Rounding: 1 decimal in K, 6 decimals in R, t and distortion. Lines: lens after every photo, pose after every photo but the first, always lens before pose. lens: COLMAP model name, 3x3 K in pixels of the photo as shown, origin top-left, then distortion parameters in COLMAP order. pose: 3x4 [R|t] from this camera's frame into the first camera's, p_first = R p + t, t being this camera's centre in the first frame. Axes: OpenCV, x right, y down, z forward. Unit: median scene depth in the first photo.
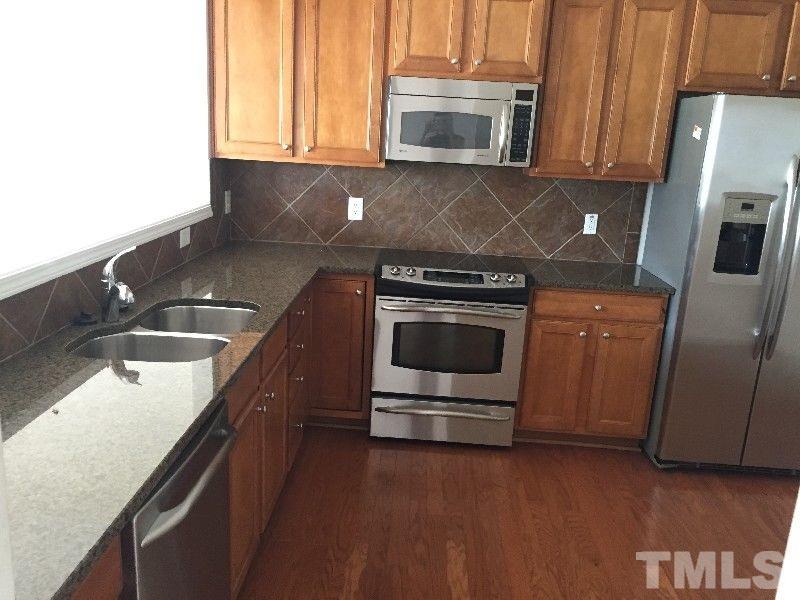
lens RADIAL K [[682.6, 0, 400.0], [0, 682.6, 300.0], [0, 0, 1]] dist [0.035840, -0.012867]
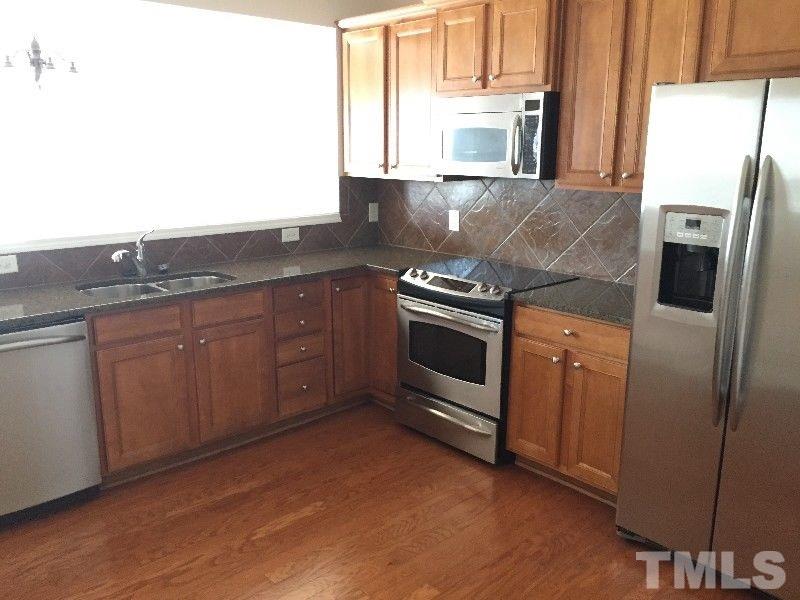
lens RADIAL K [[682.6, 0, 400.0], [0, 682.6, 300.0], [0, 0, 1]] dist [0.035840, -0.012867]
pose [[0.707601, 0.108982, -0.698157, 0.750506], [-0.140071, 0.990061, 0.012581, -0.011358], [0.692590, 0.088889, 0.715834, 0.198149]]
